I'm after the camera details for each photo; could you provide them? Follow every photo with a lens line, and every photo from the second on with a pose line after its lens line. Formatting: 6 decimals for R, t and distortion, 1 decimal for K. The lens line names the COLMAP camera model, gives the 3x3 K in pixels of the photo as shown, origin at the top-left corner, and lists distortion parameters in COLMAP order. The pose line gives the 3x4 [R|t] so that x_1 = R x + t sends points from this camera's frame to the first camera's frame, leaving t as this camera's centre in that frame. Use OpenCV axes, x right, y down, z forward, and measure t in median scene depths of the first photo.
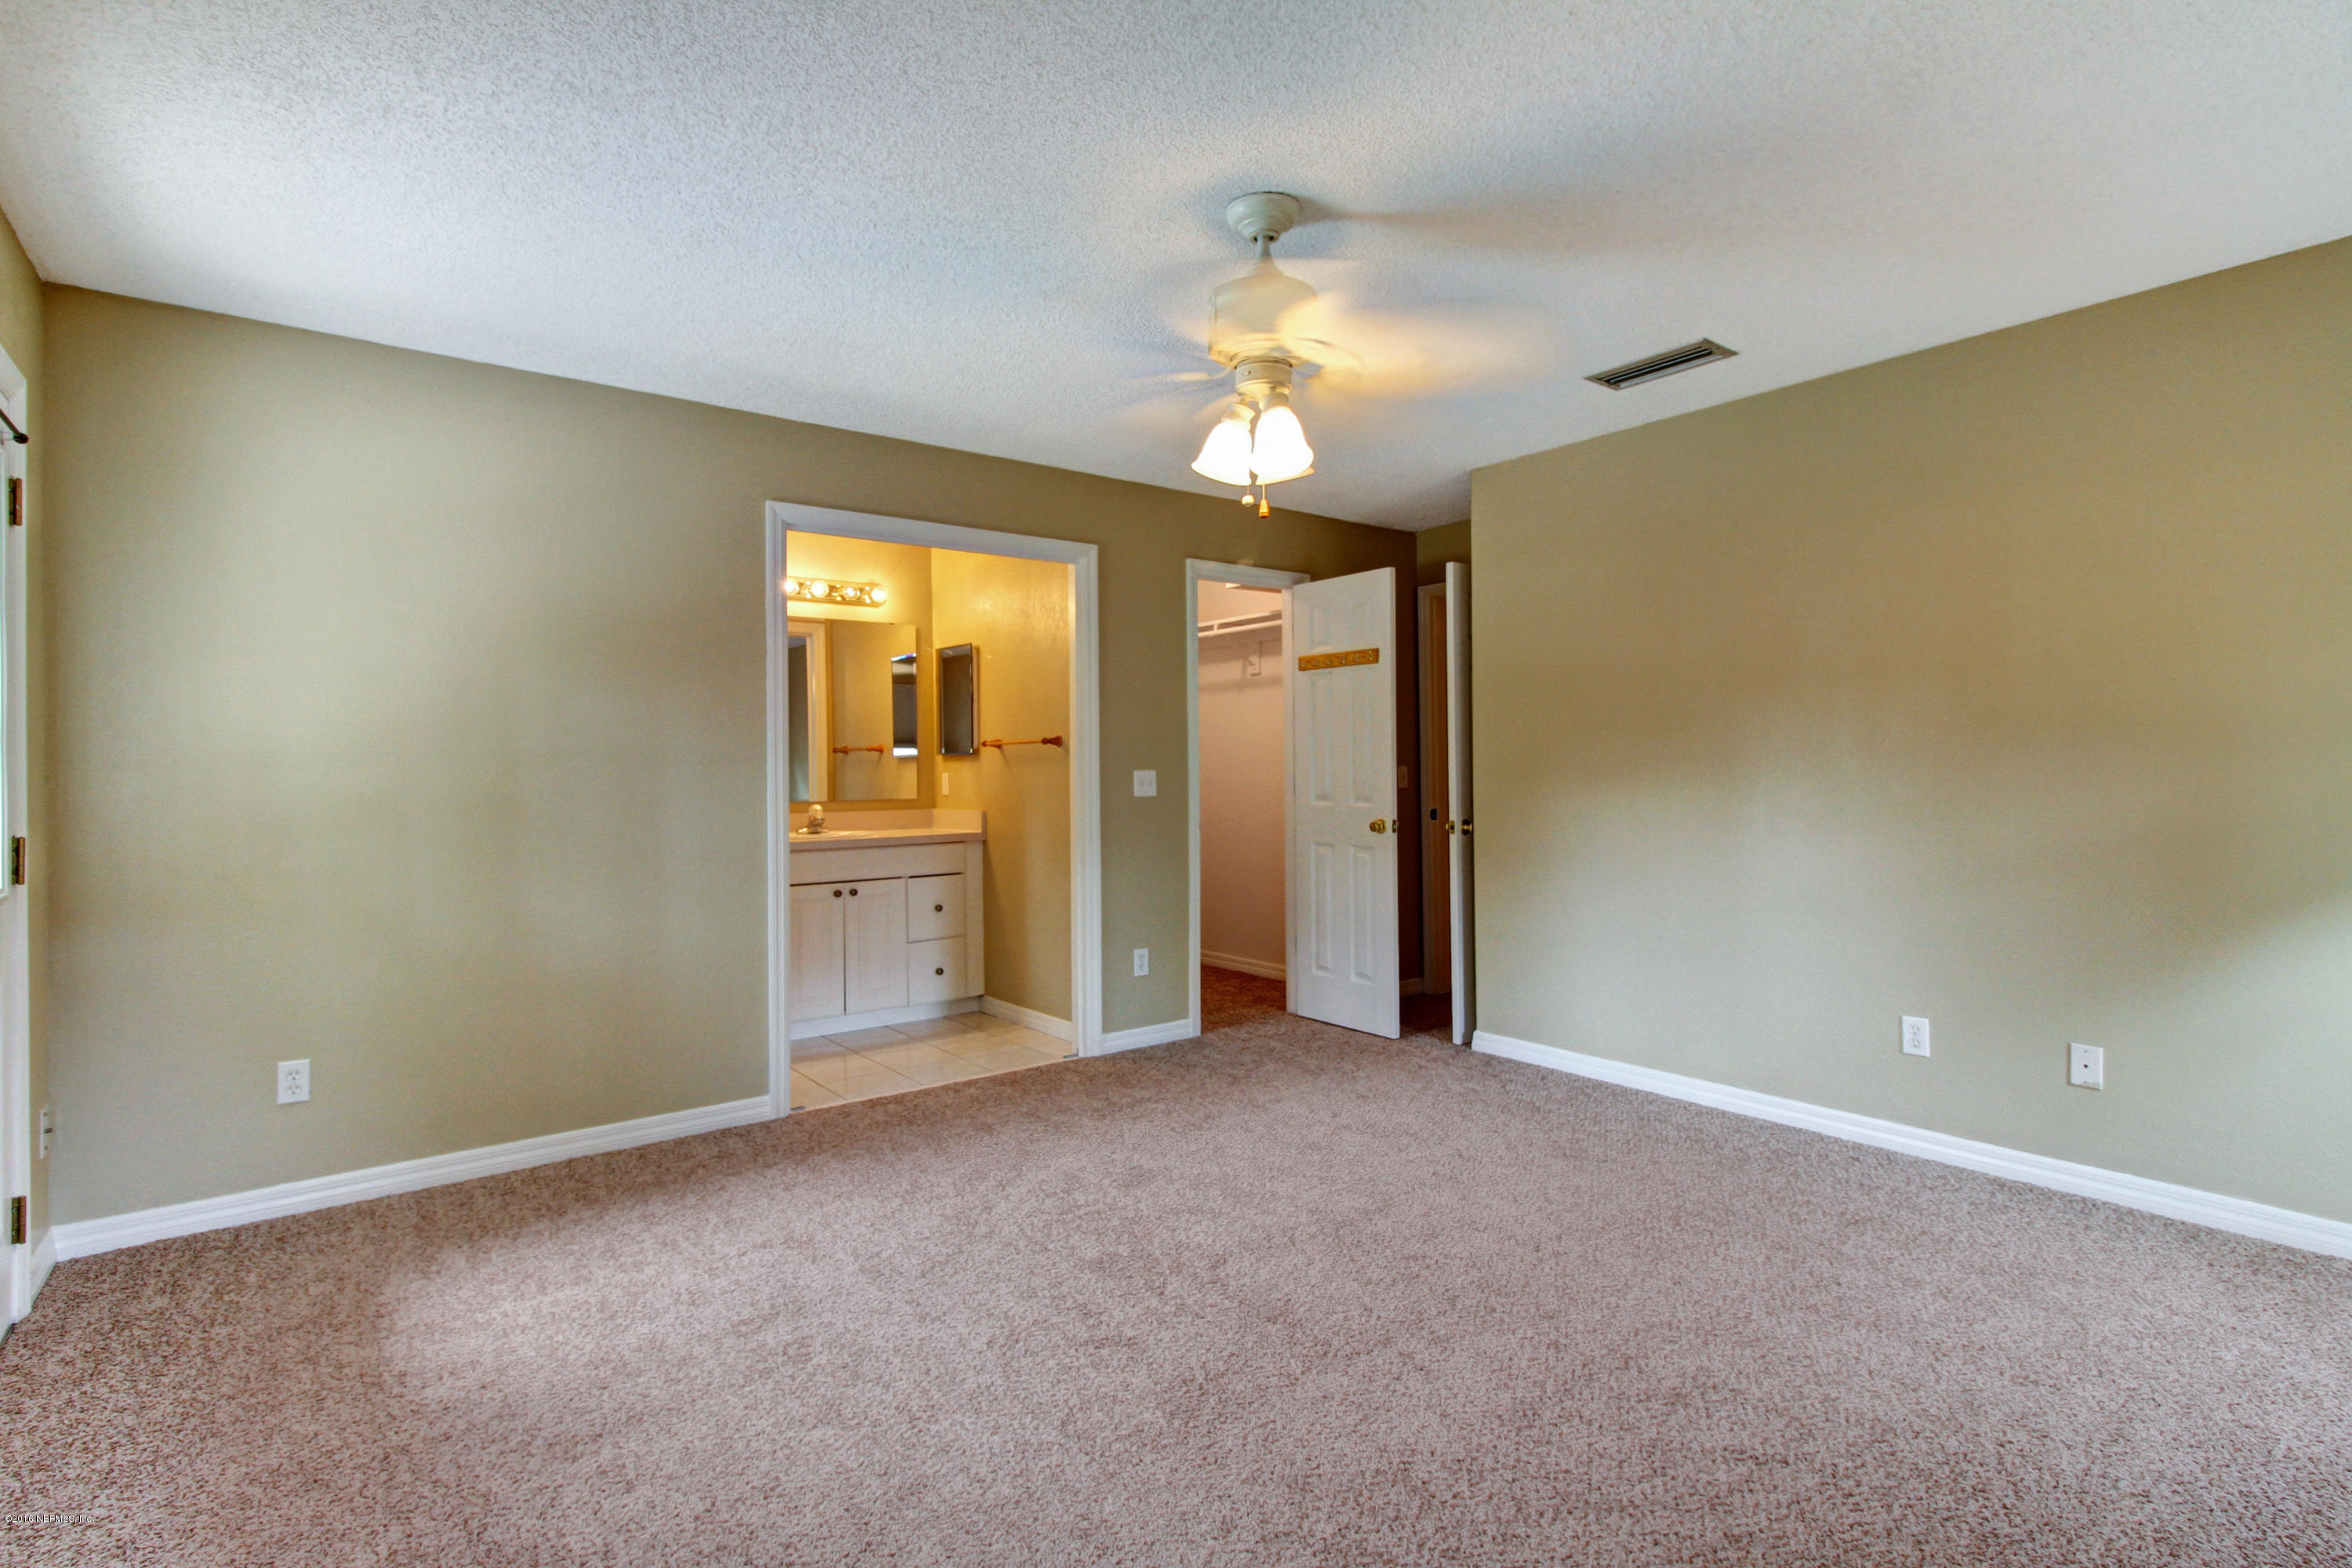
lens RADIAL K [[1160.8, 0, 1162.5], [0, 1160.8, 769.6], [0, 0, 1]] dist [-0.000376, -0.001214]
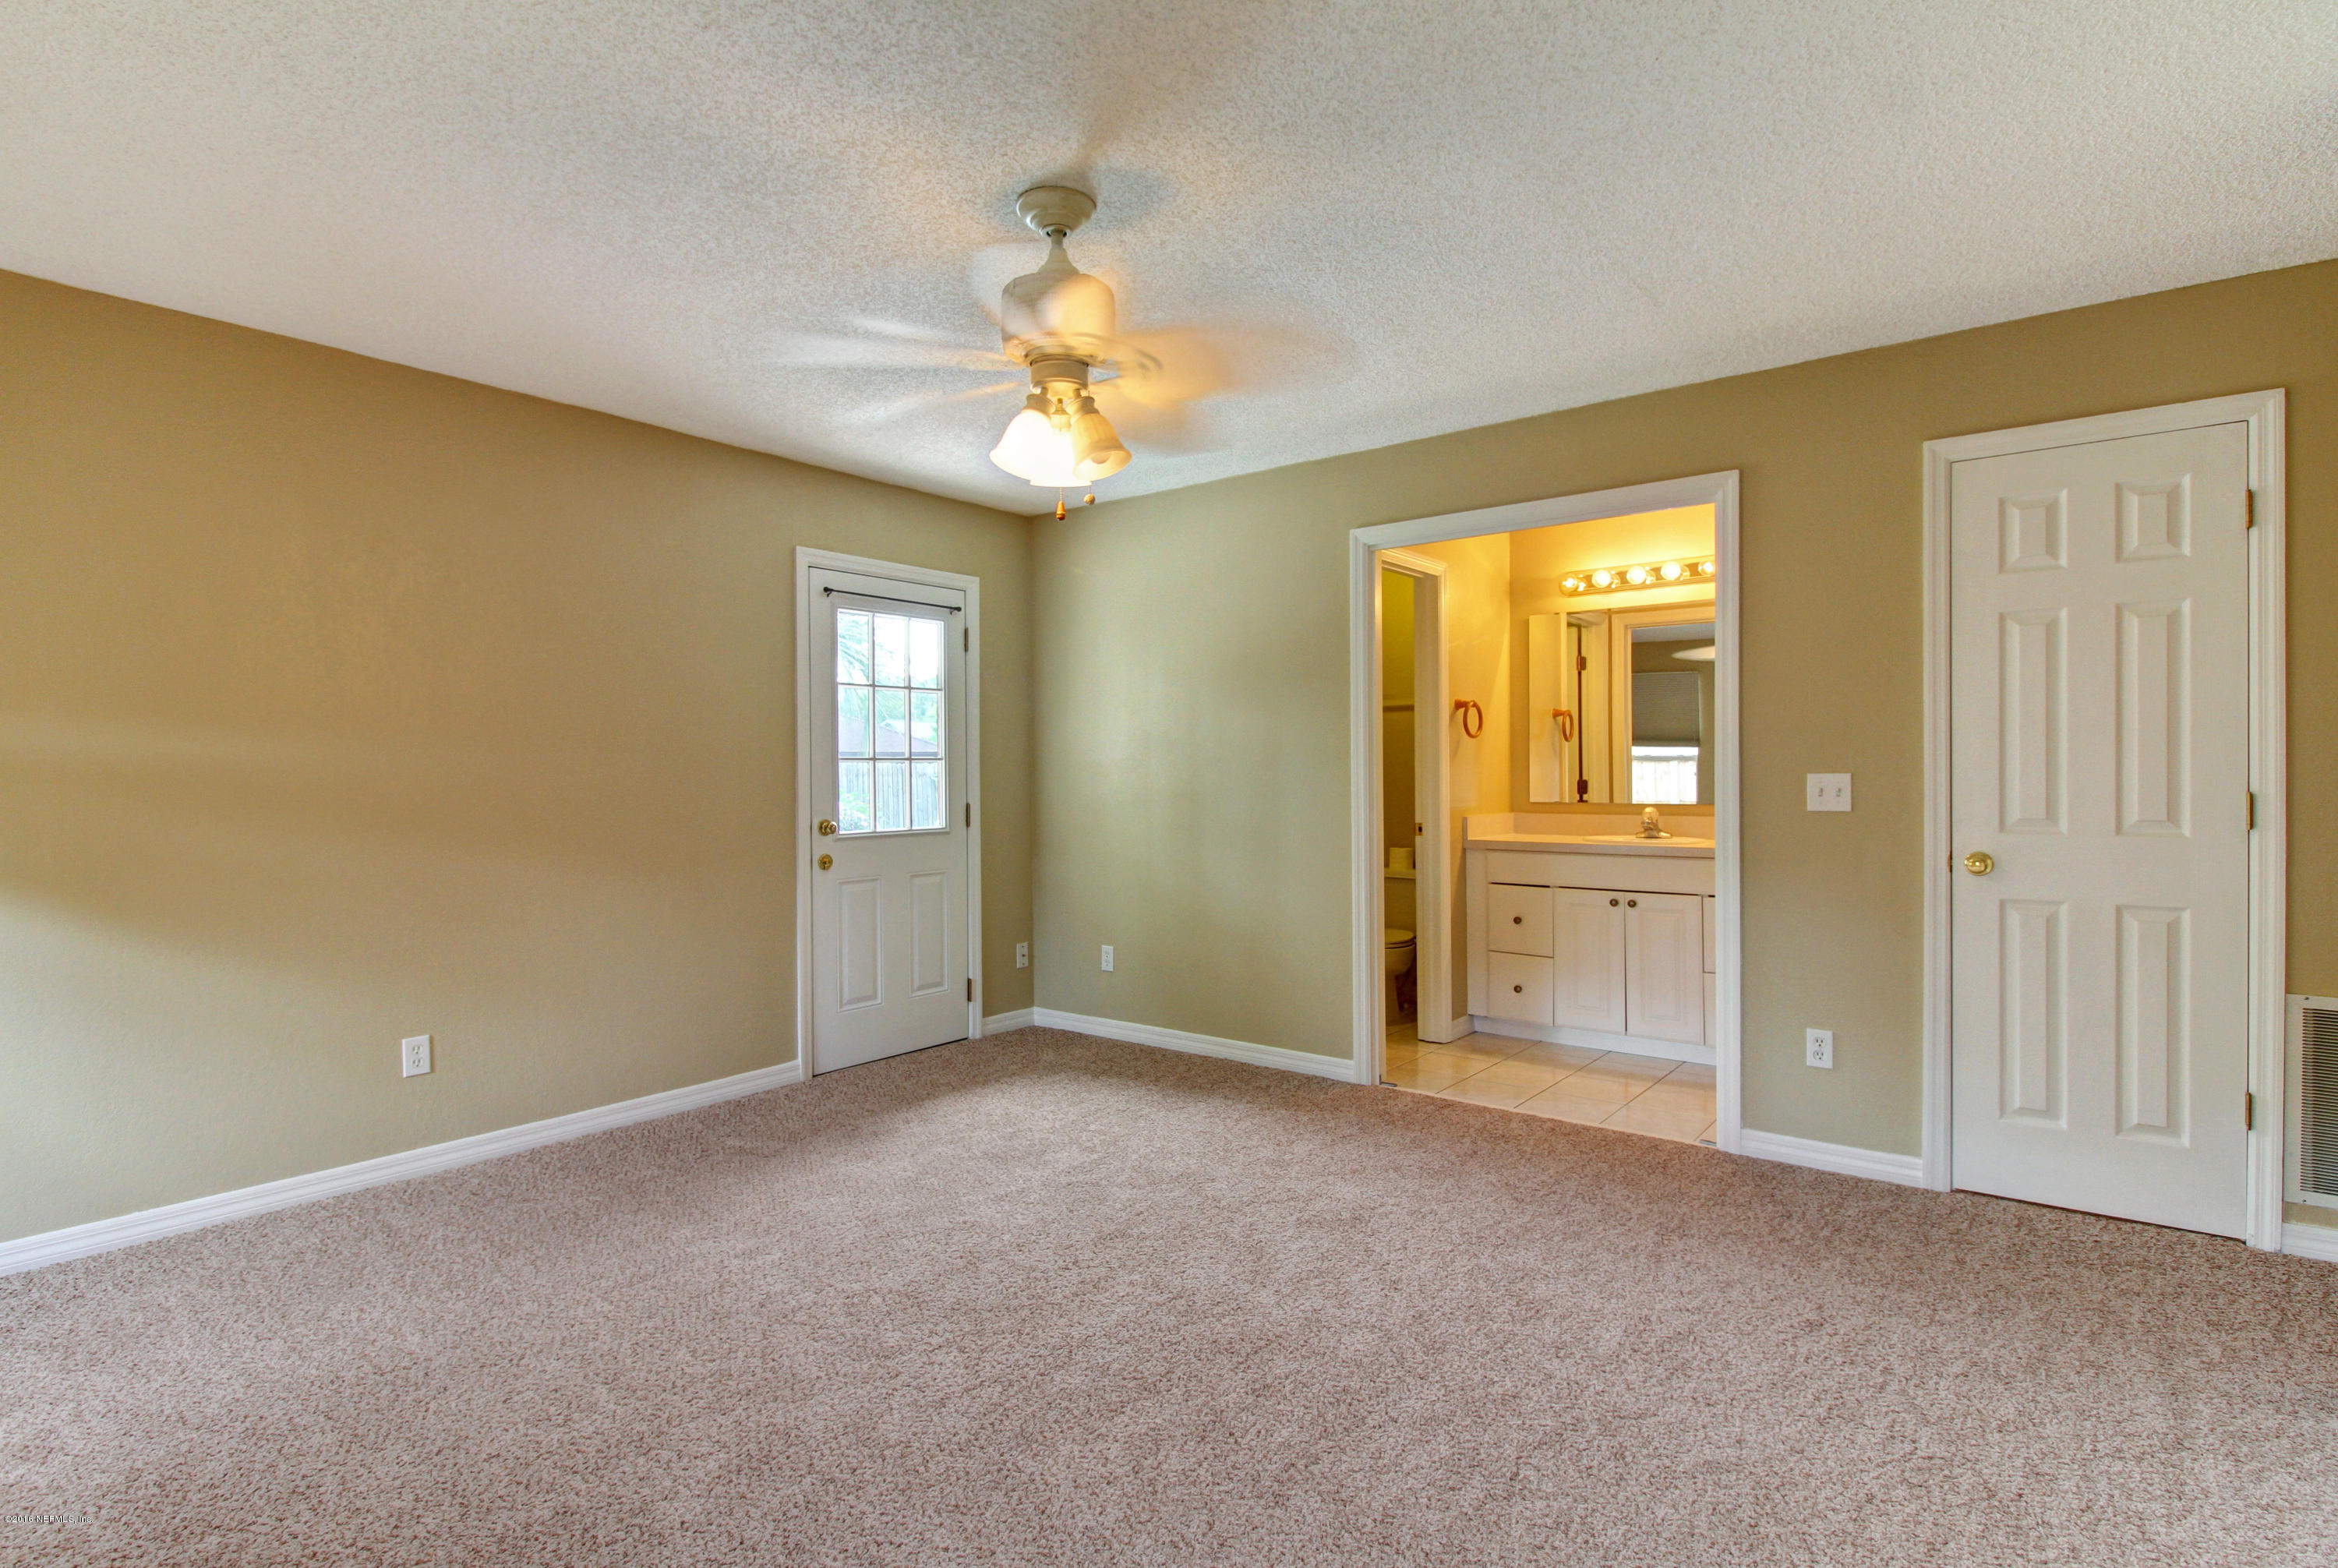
lens RADIAL K [[1153.9, 0, 1155.6], [0, 1153.9, 769.7], [0, 0, 1]] dist [-0.000376, -0.001214]
pose [[0.239590, 0.007608, -0.970844, 0.662673], [-0.003970, 0.999969, 0.006856, -0.005585], [0.970866, 0.002212, 0.239613, 0.530105]]
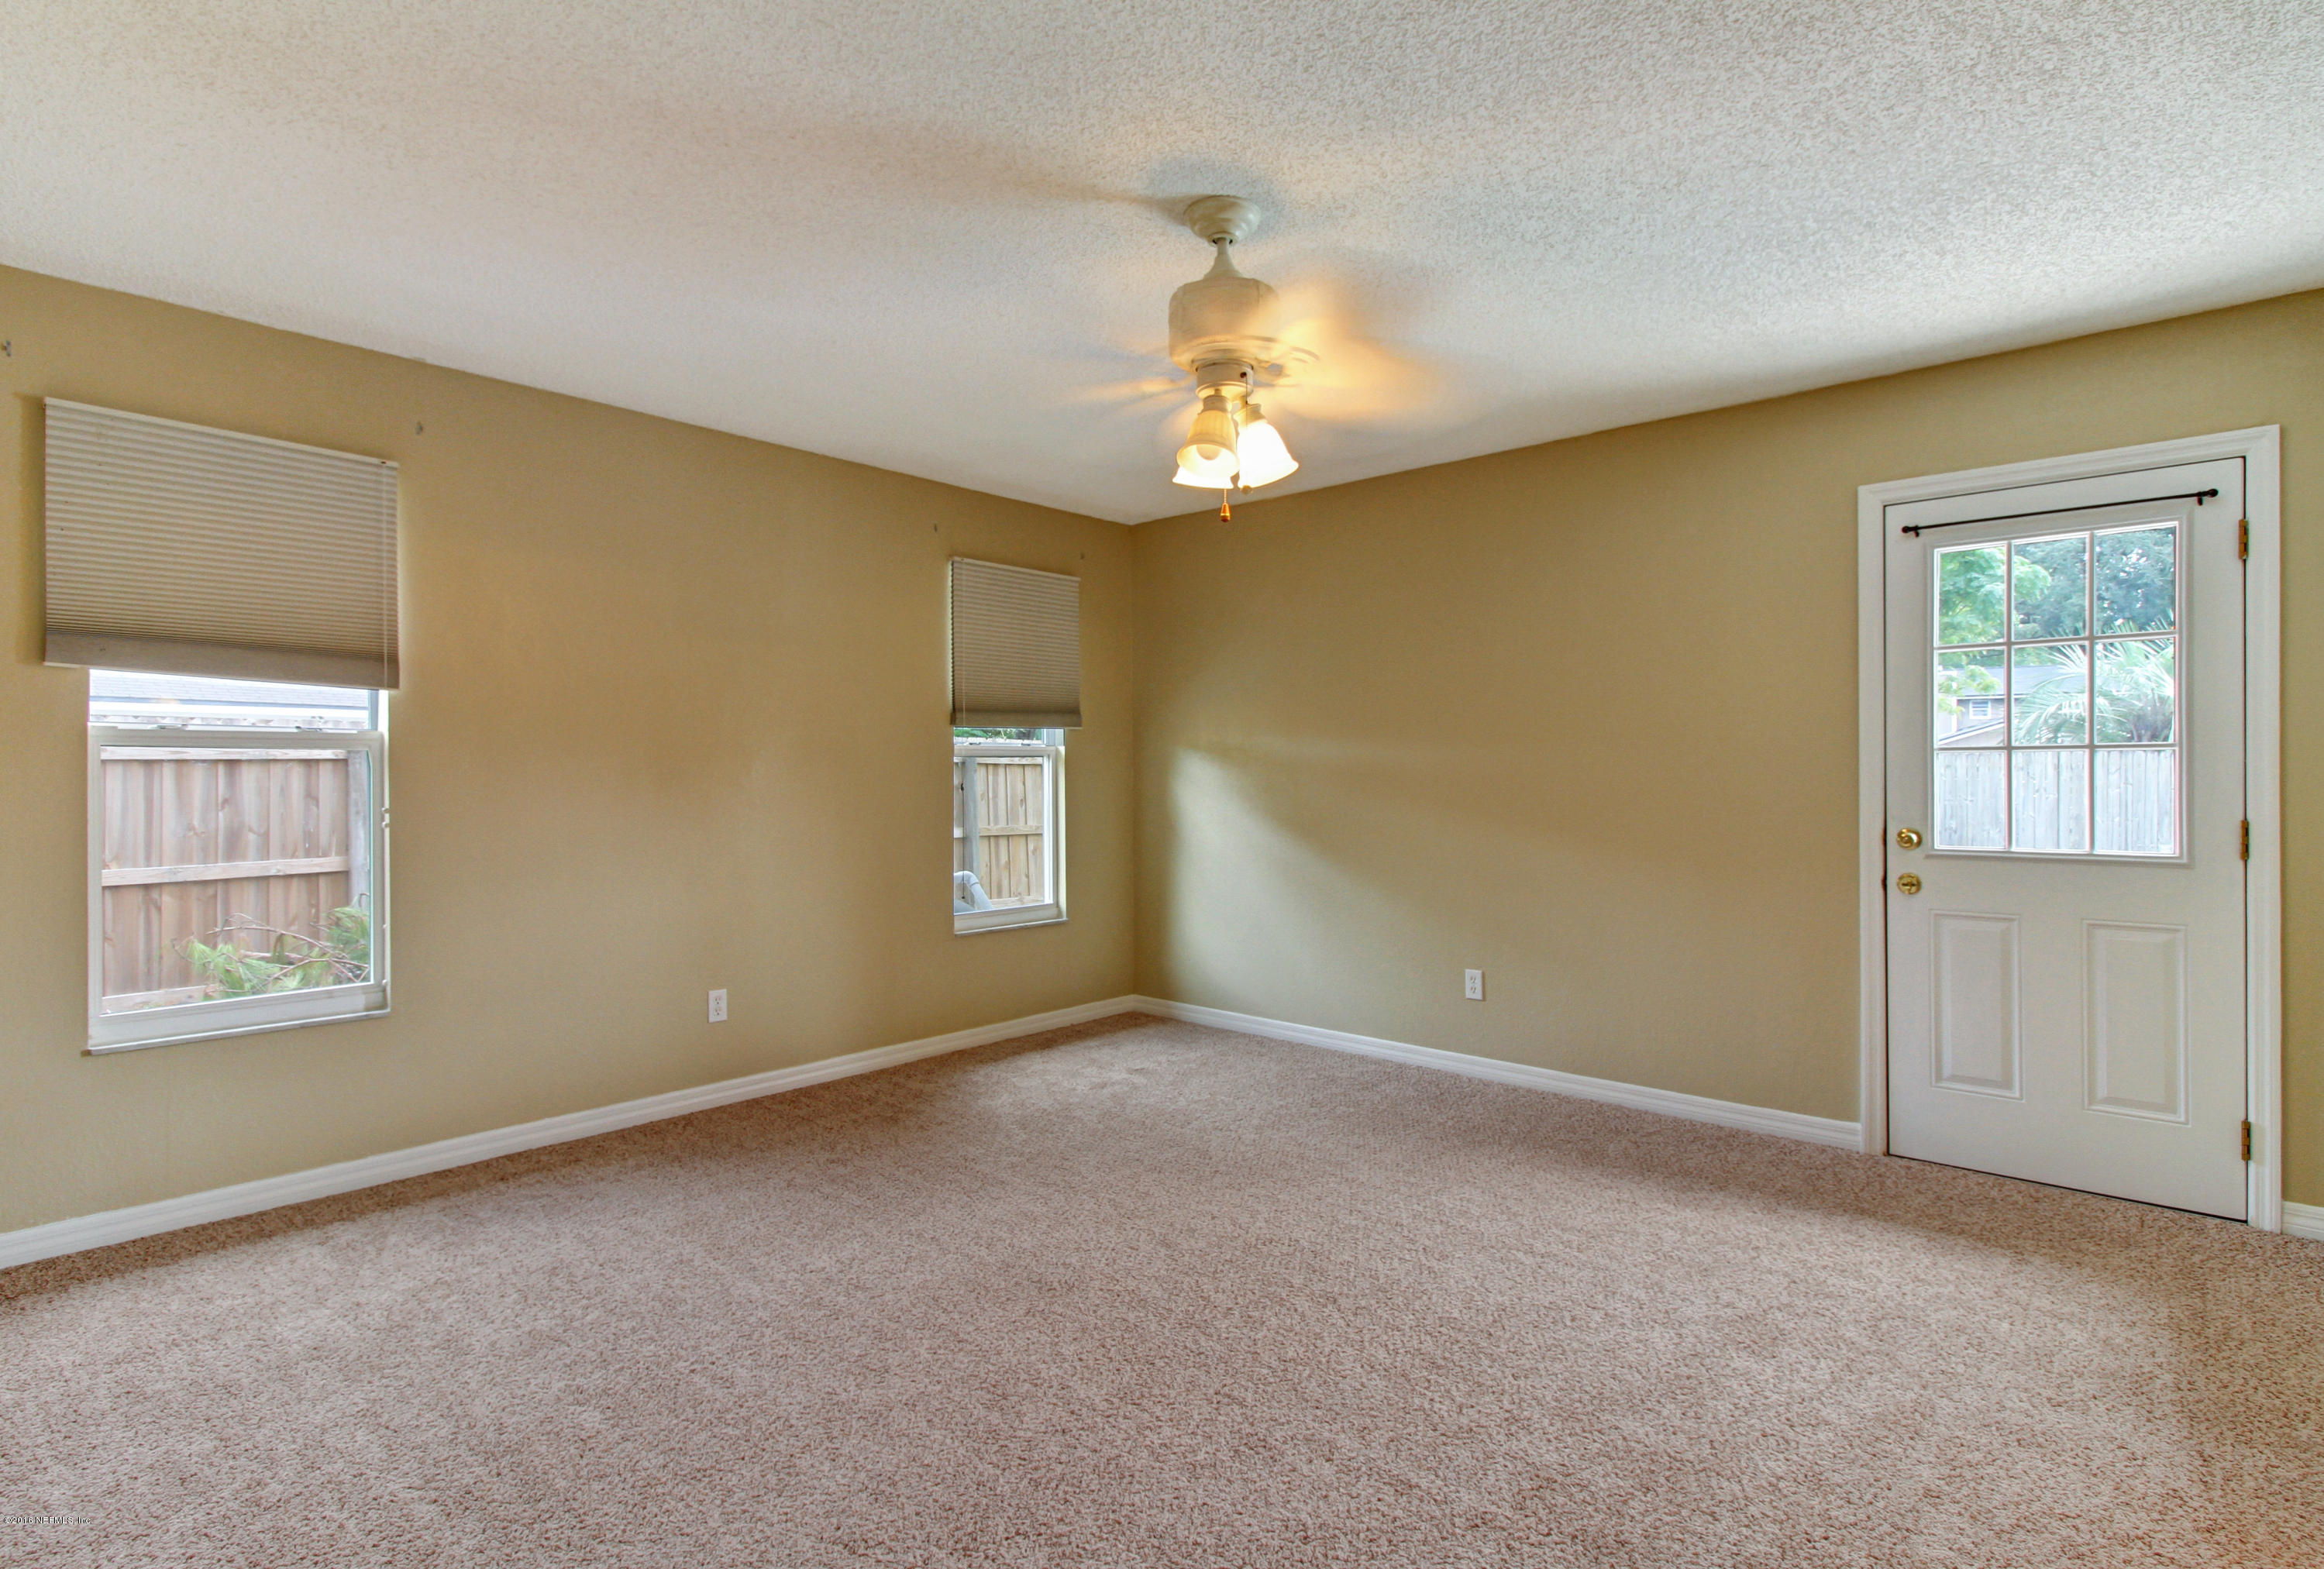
lens RADIAL K [[1138.8, 0, 1157.8], [0, 1138.8, 762.6], [0, 0, 1]] dist [0.001093, 0.000224]
pose [[-0.984342, 0.009354, -0.176022, 0.202323], [0.009634, 0.999953, -0.000736, -0.002033], [0.176007, -0.002420, -0.984386, 1.223369]]
